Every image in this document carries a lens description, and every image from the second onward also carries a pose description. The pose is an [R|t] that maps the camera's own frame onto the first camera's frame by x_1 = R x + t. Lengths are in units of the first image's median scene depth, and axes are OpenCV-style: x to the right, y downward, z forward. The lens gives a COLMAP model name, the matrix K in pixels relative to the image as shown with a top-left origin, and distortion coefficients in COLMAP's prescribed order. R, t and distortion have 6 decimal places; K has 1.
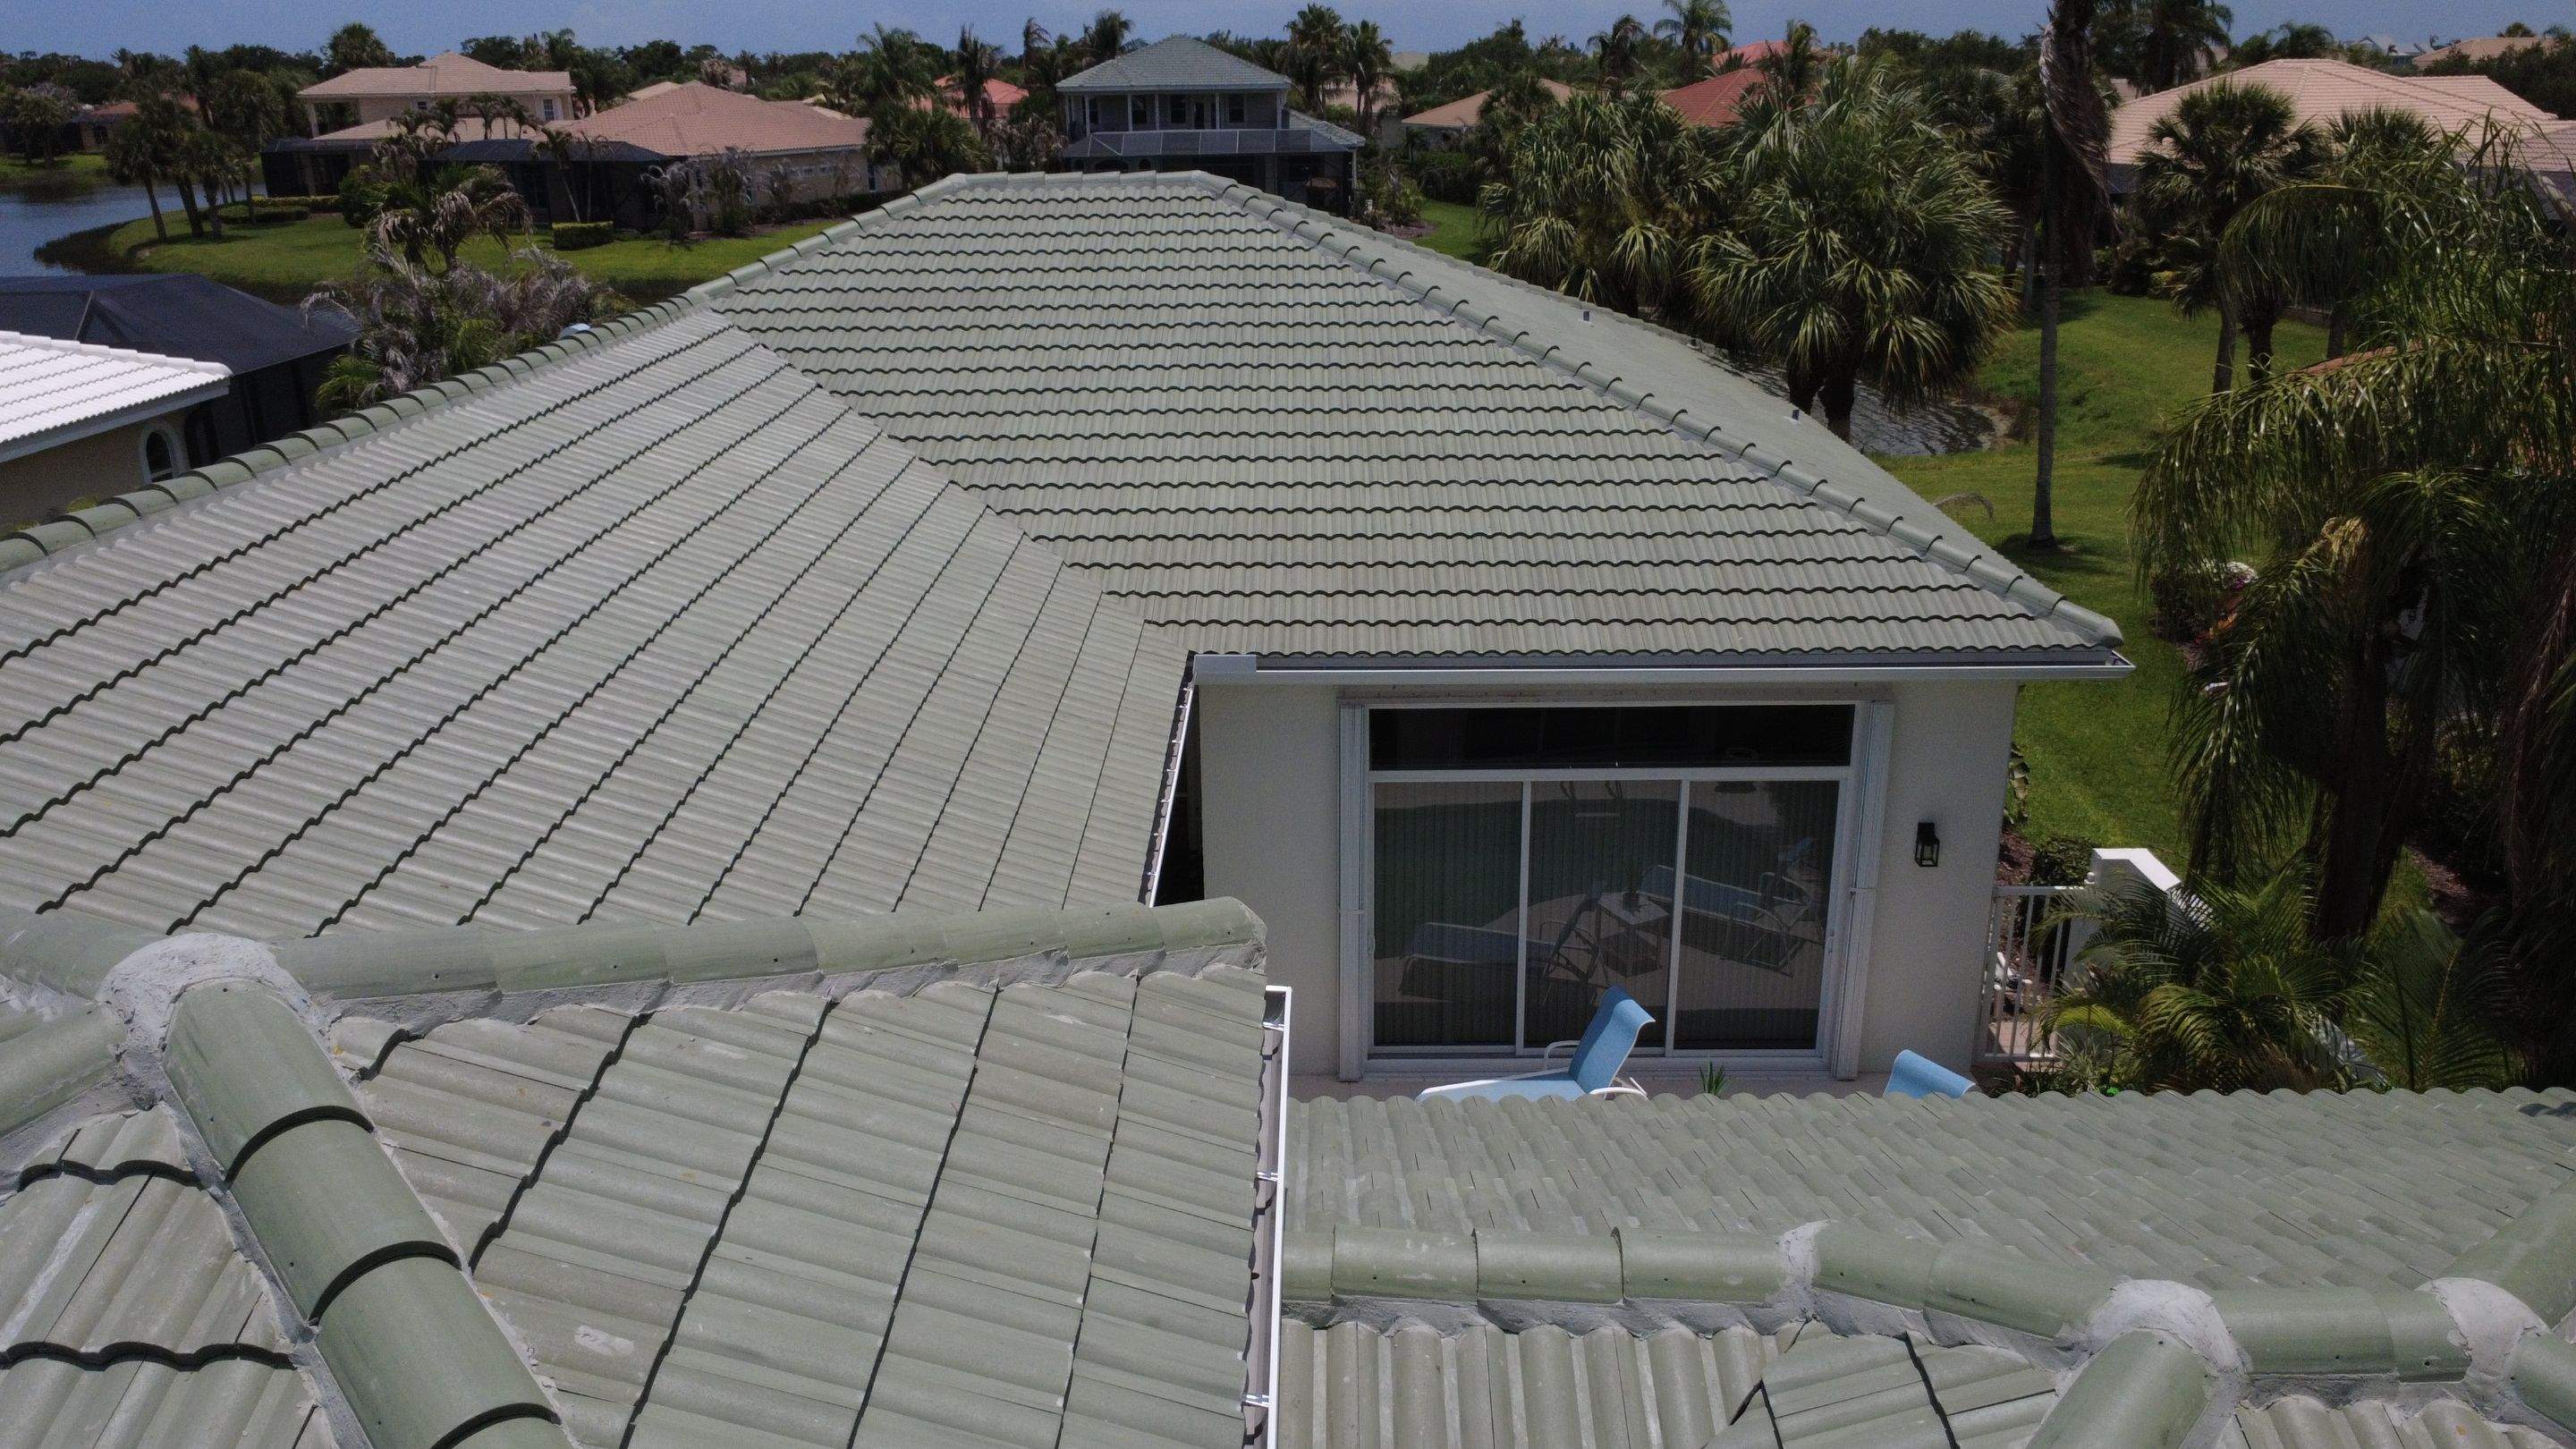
lens RADIAL K [[1888.5, 0, 1285.2], [0, 1888.5, 727.0], [0, 0, 1]] dist [-0.003652, -0.002964]
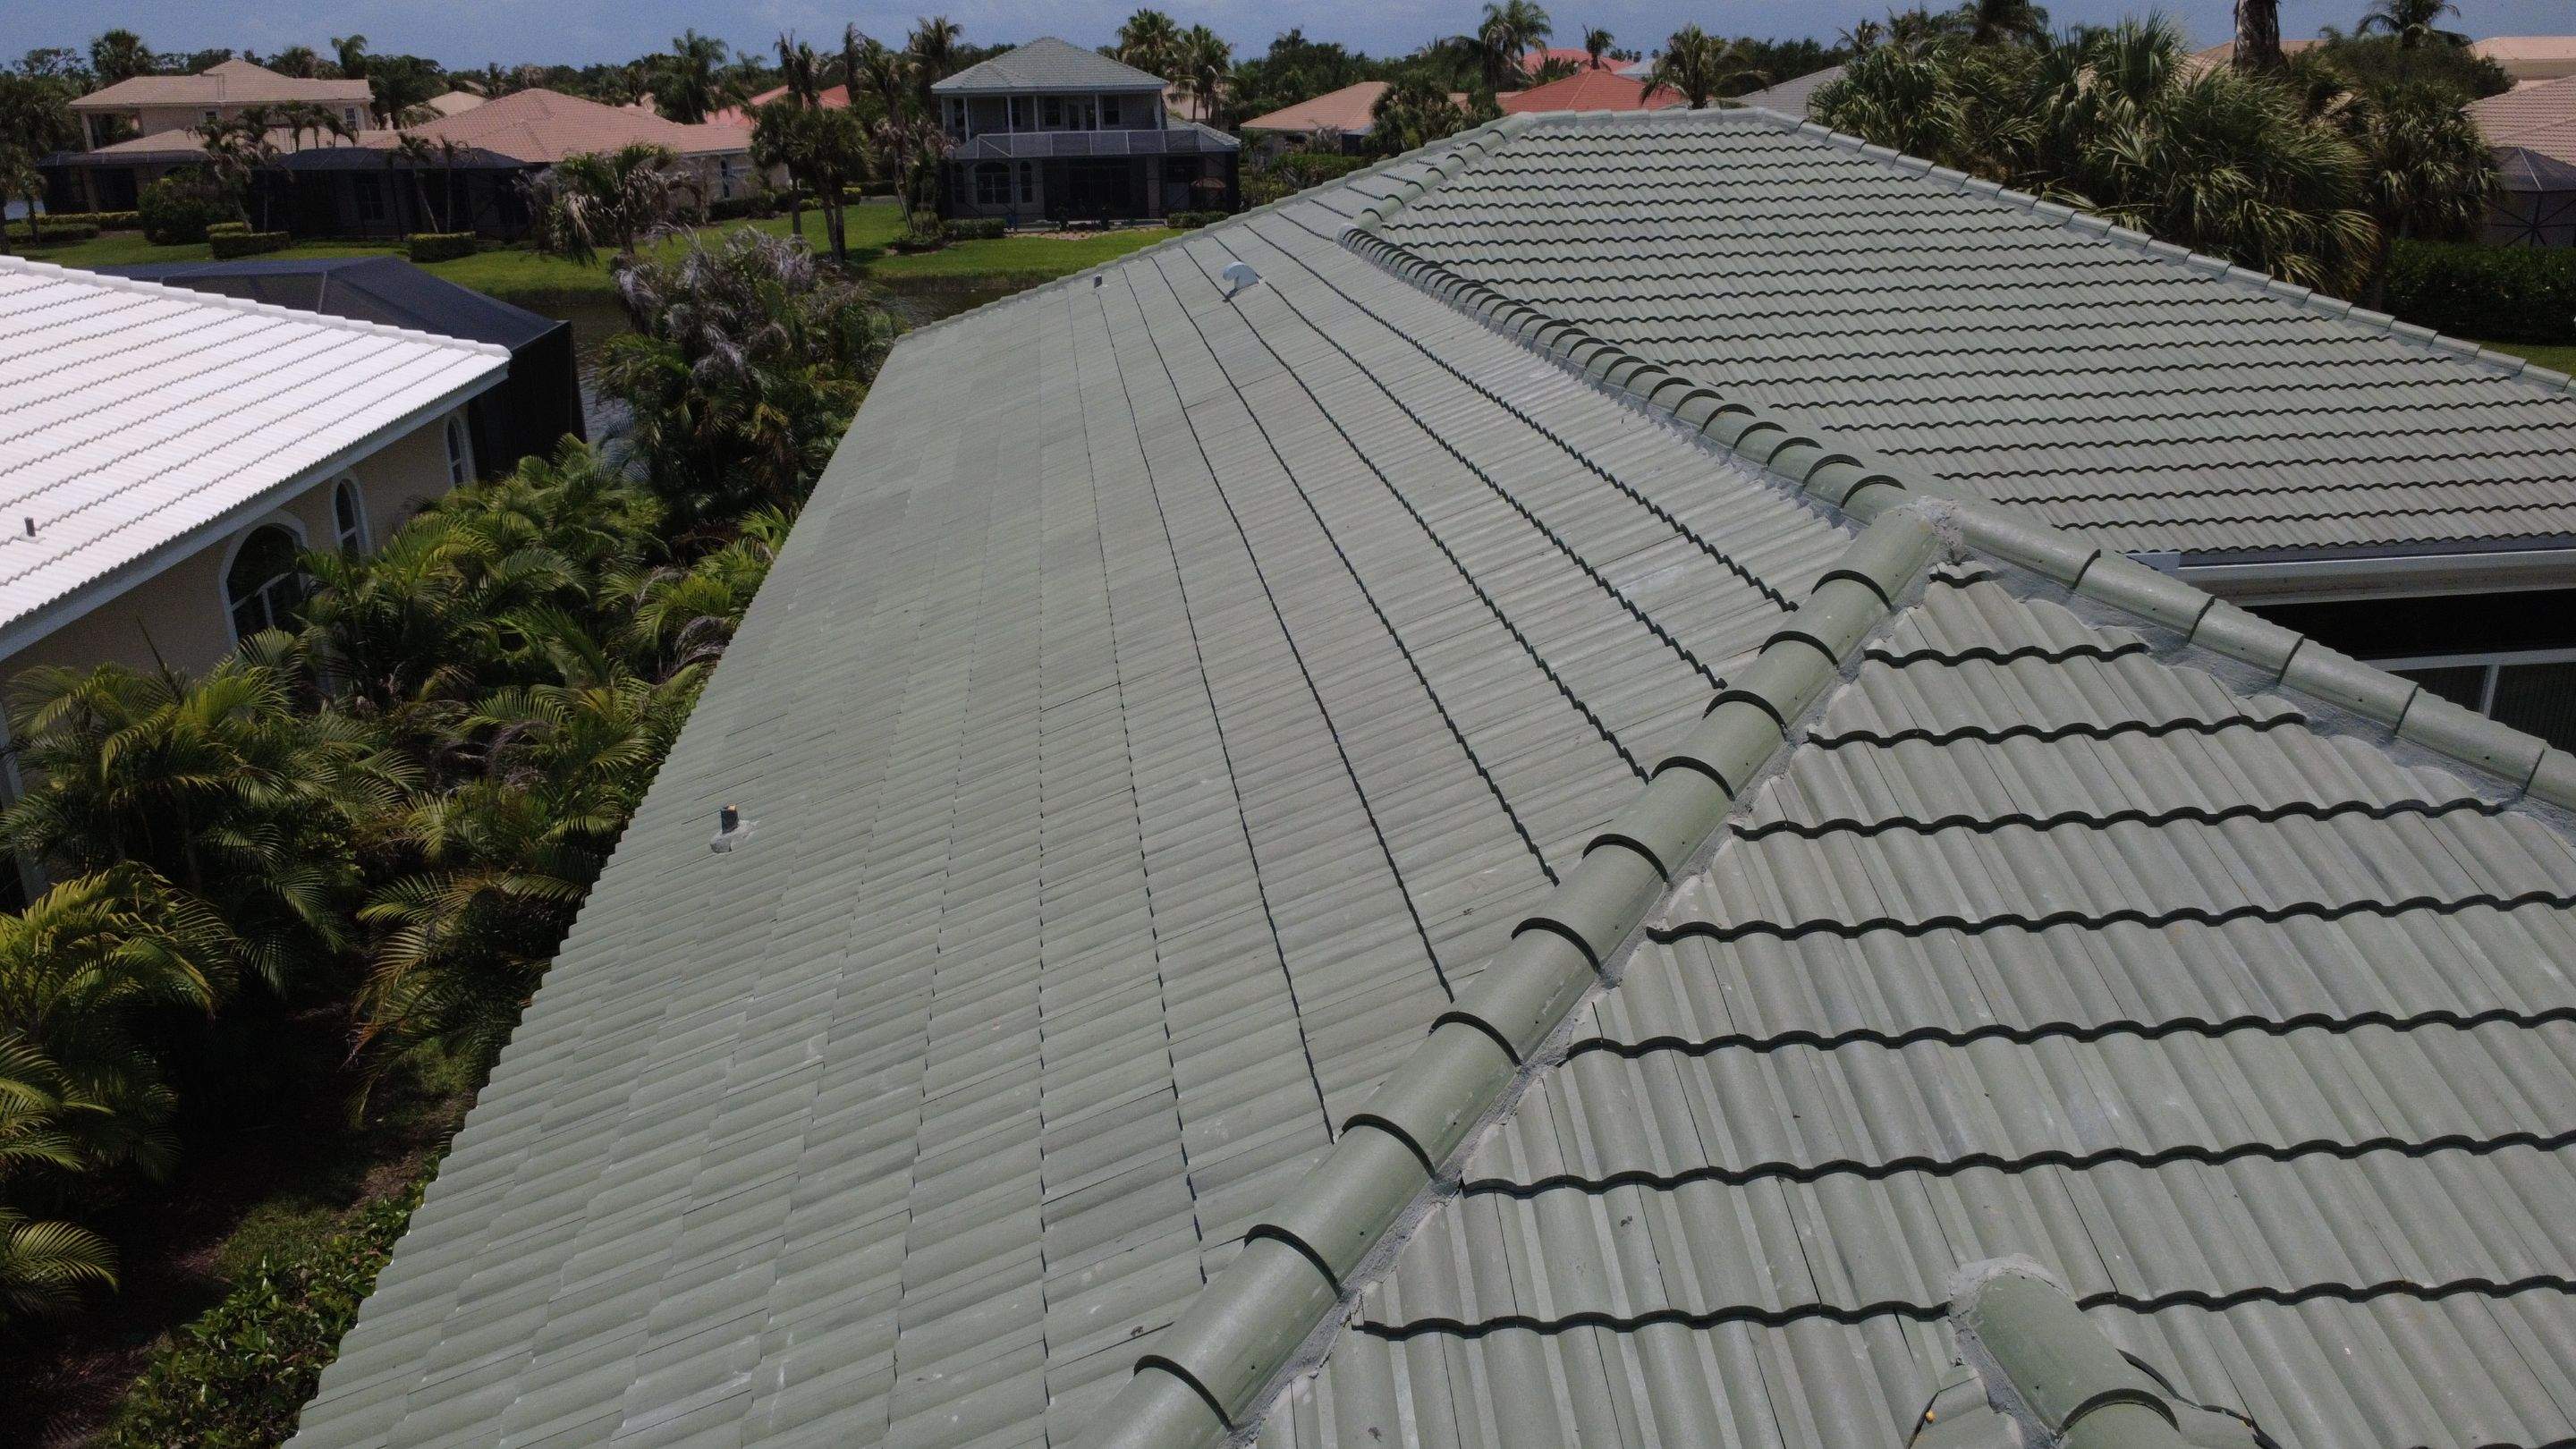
lens RADIAL K [[1888.5, 0, 1285.2], [0, 1888.5, 727.0], [0, 0, 1]] dist [-0.003652, -0.002964]
pose [[0.990369, -0.048806, 0.129562, -0.372679], [0.049724, 0.998756, -0.003859, 0.021149], [-0.129213, 0.010264, 0.991564, 0.036715]]
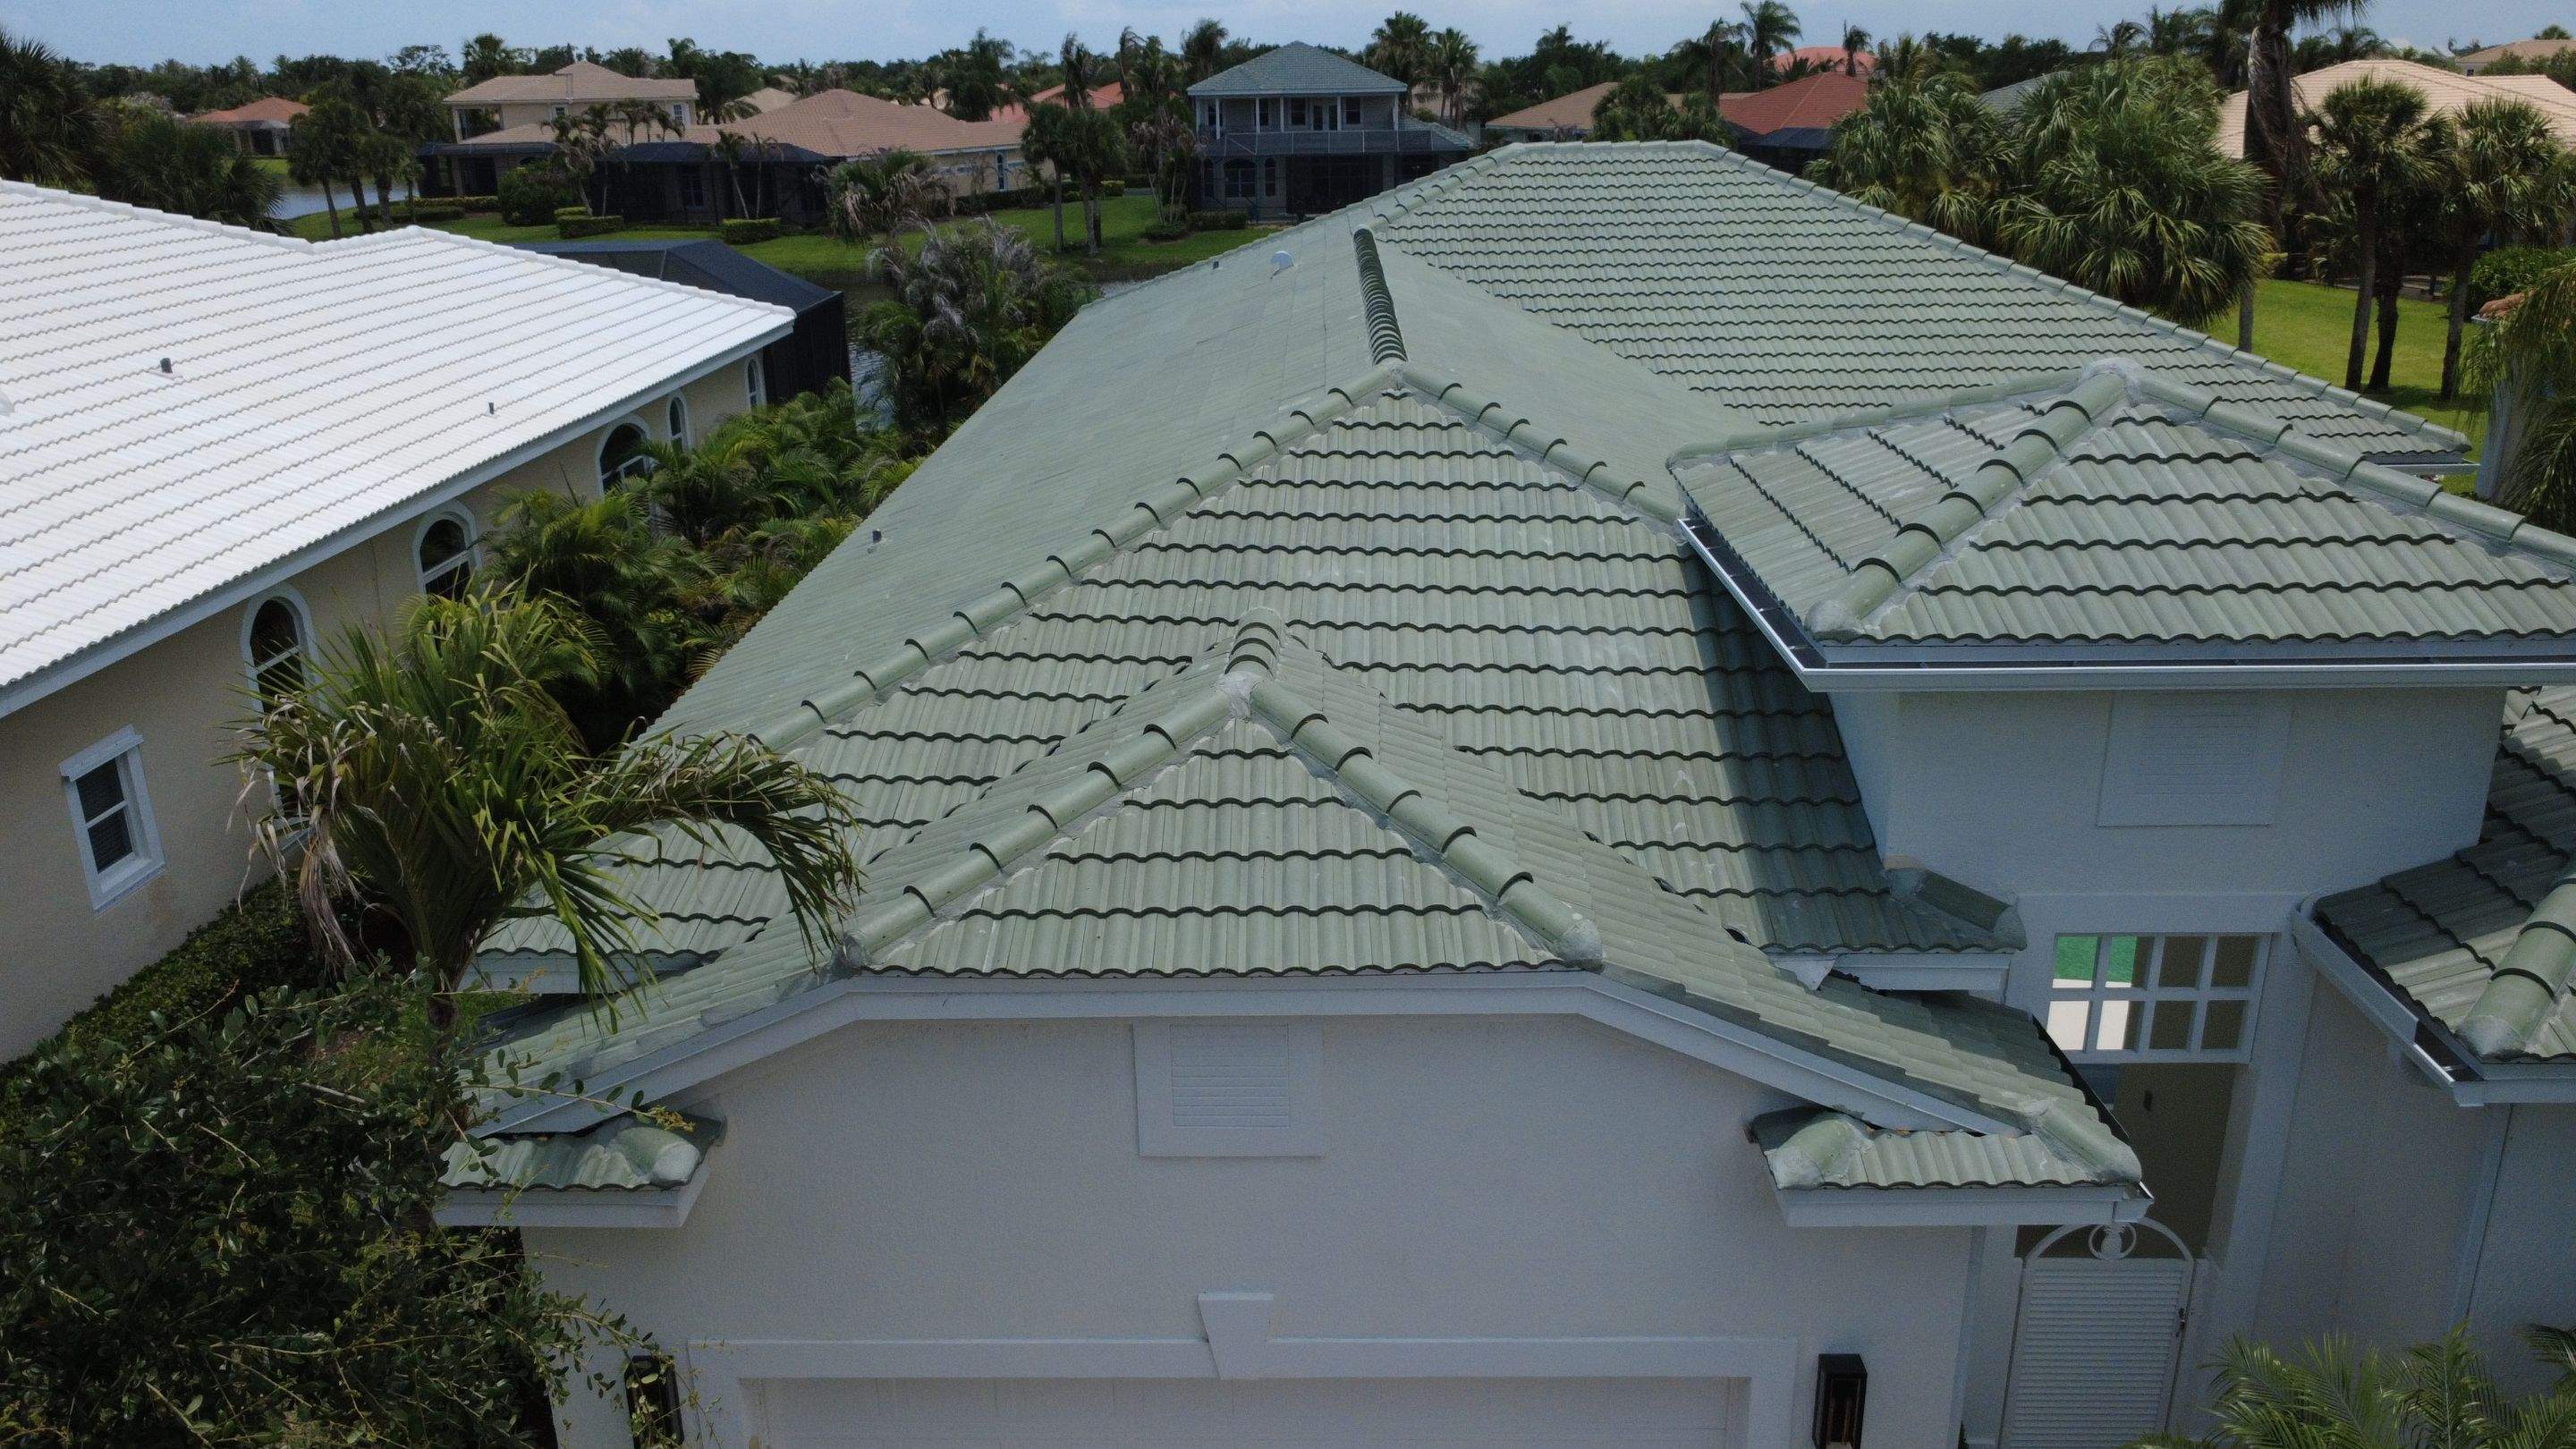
lens RADIAL K [[1888.5, 0, 1285.2], [0, 1888.5, 727.0], [0, 0, 1]] dist [-0.003652, -0.002964]
pose [[0.999988, -0.002047, -0.004520, -0.280619], [0.002032, 0.999992, -0.003404, 0.103769], [0.004527, 0.003395, 0.999984, -0.278675]]
